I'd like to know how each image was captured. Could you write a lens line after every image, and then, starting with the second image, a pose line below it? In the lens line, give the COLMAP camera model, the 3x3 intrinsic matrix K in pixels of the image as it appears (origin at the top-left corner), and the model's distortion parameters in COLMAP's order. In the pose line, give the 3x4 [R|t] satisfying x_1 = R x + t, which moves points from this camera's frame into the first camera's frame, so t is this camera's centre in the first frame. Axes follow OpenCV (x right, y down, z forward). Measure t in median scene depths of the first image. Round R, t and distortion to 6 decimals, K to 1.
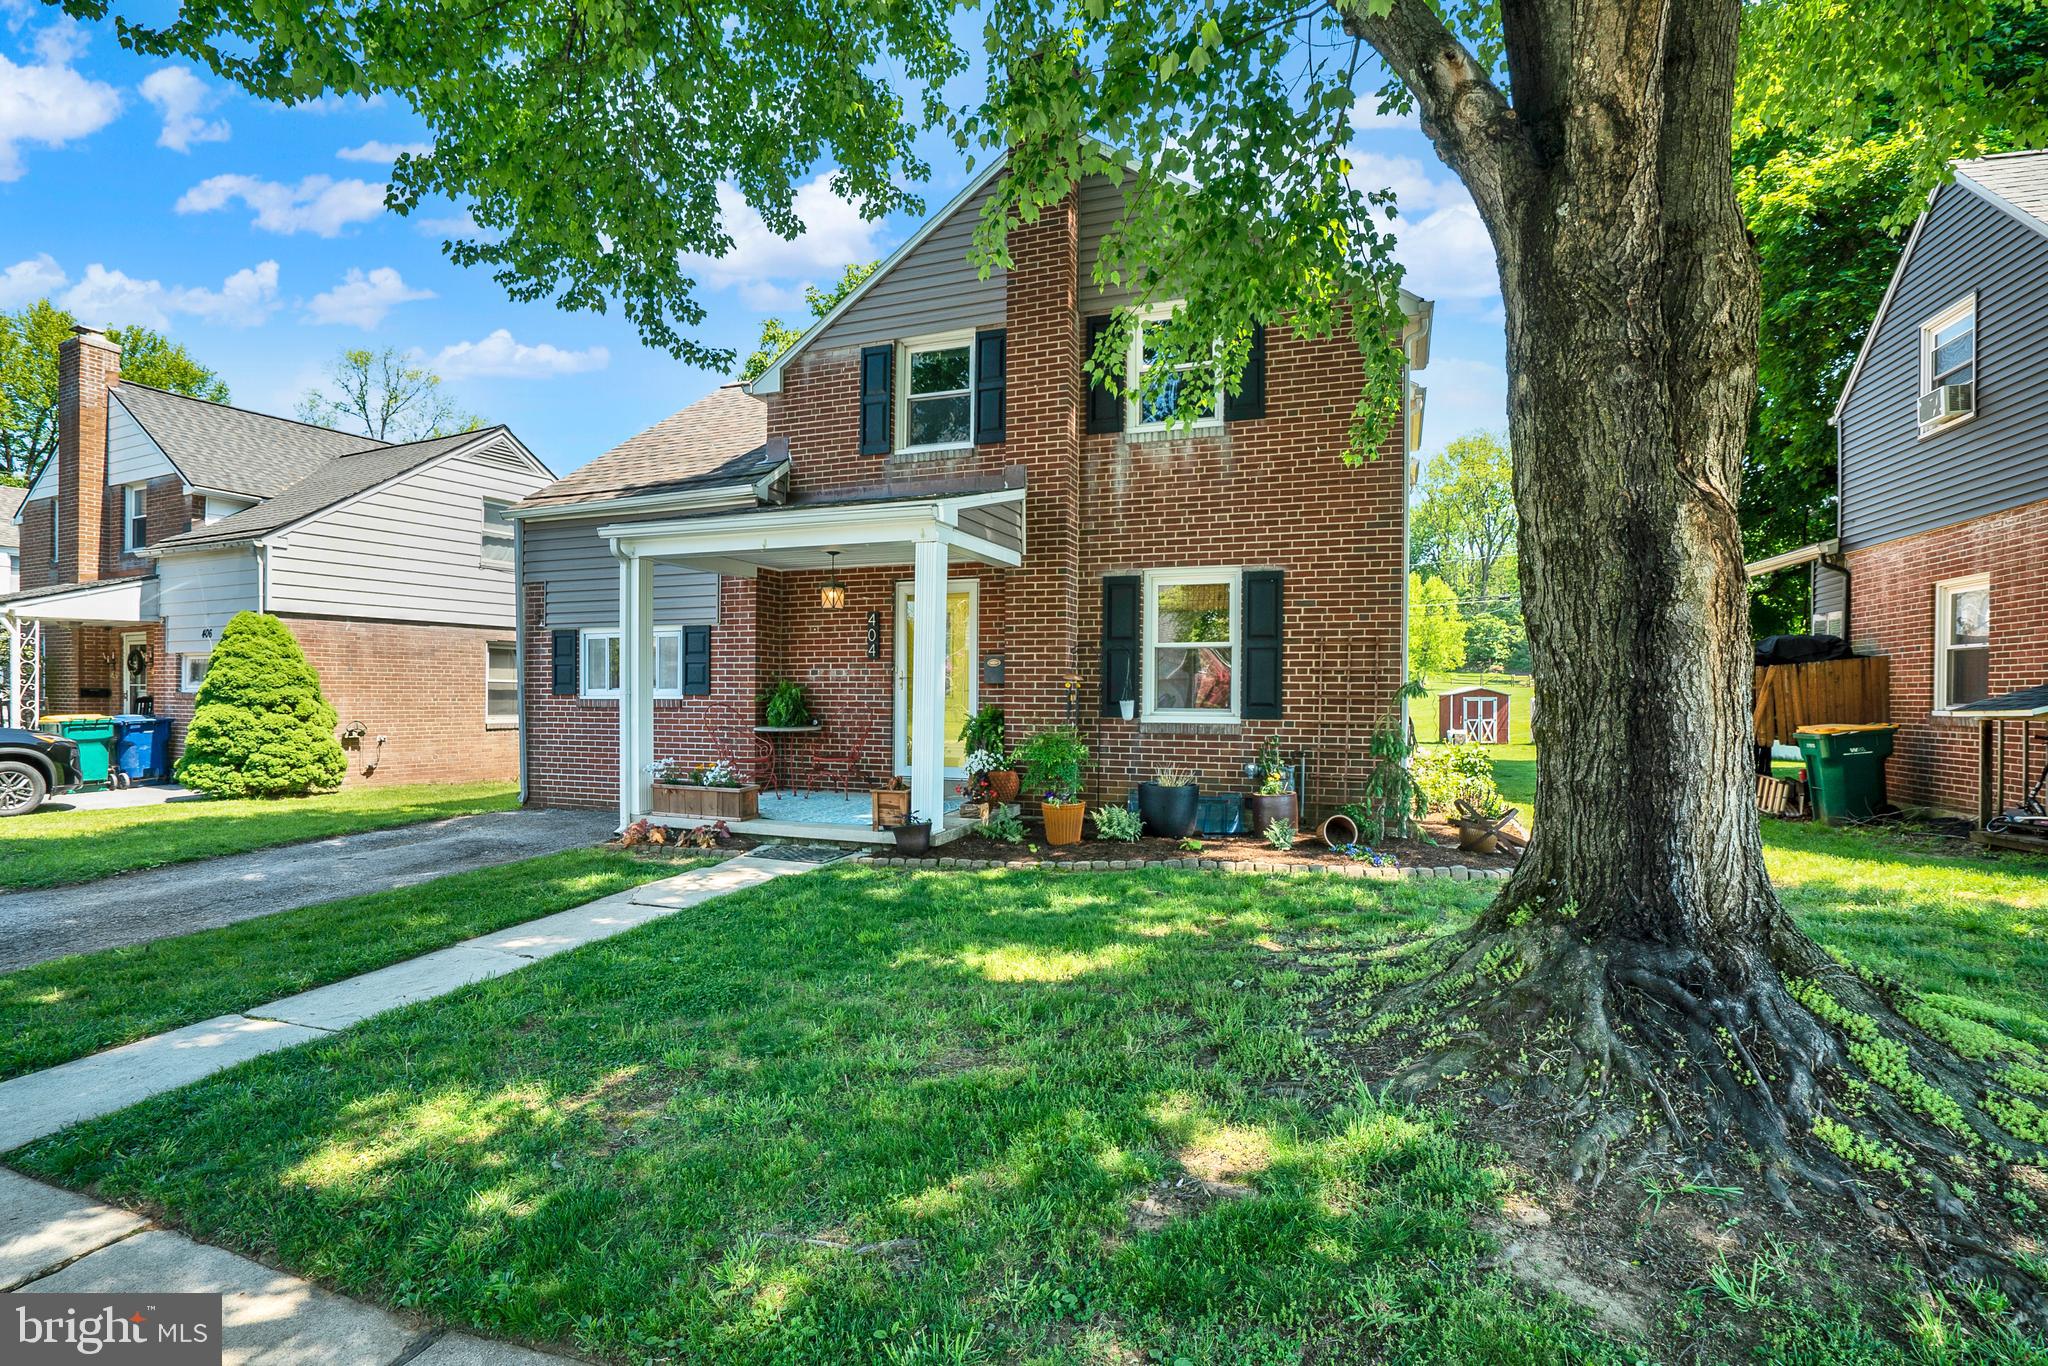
lens RADIAL K [[978.9, 0, 1028.3], [0, 978.9, 686.2], [0, 0, 1]] dist [-0.031567, 0.002893]
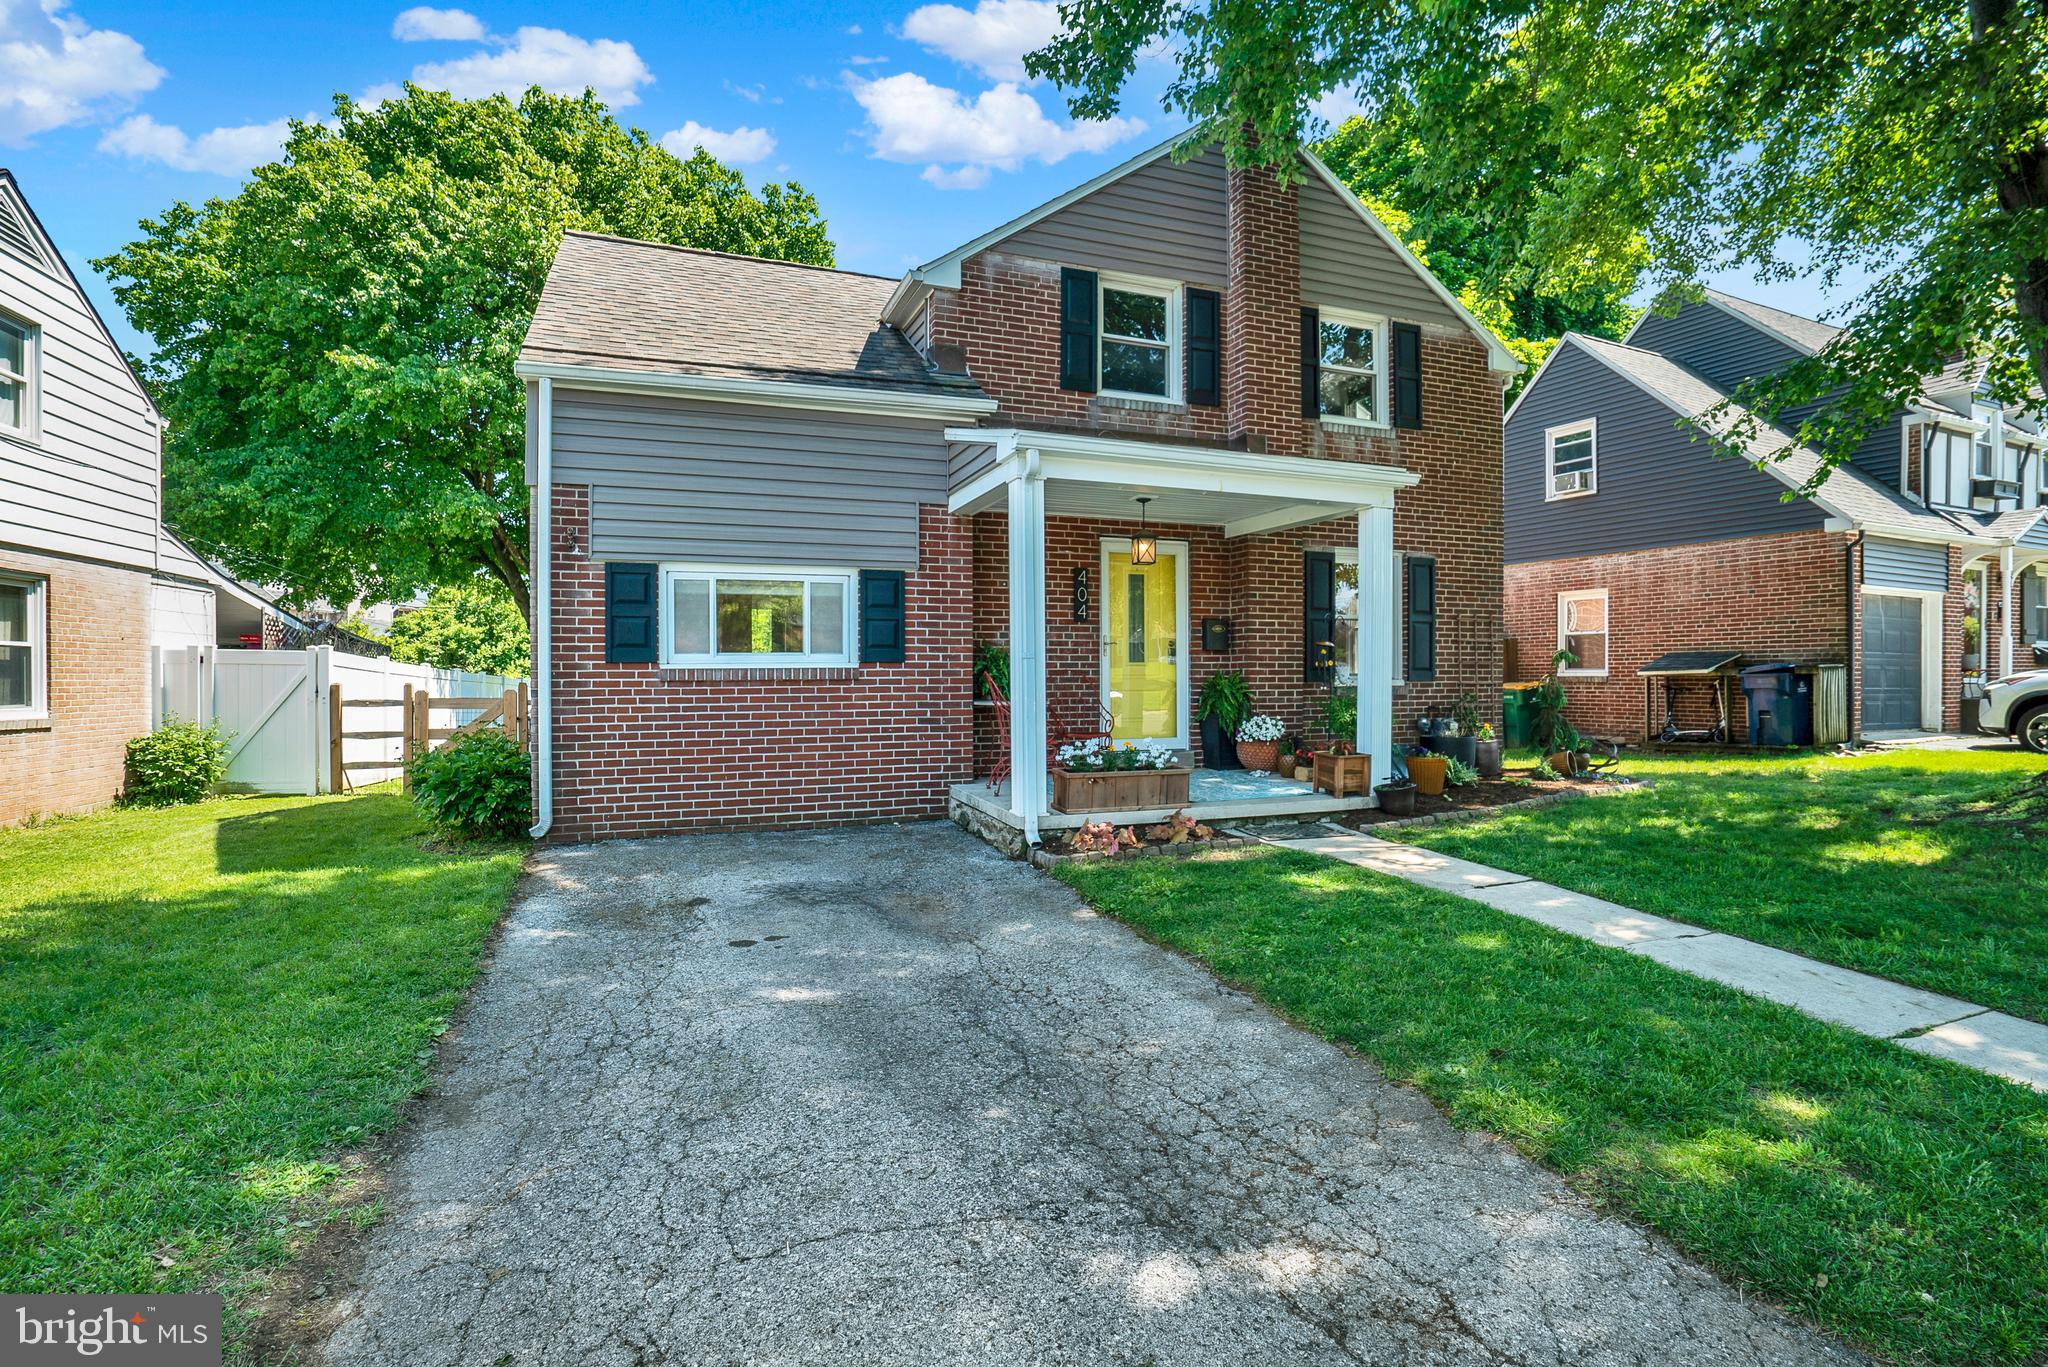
lens RADIAL K [[978.9, 0, 1032.8], [0, 978.9, 670.8], [0, 0, 1]] dist [-0.031567, 0.002893]
pose [[0.744461, -0.005644, 0.667642, -0.785366], [-0.000284, 0.999962, 0.008770, 0.009359], [-0.667666, -0.006718, 0.744431, 0.364928]]
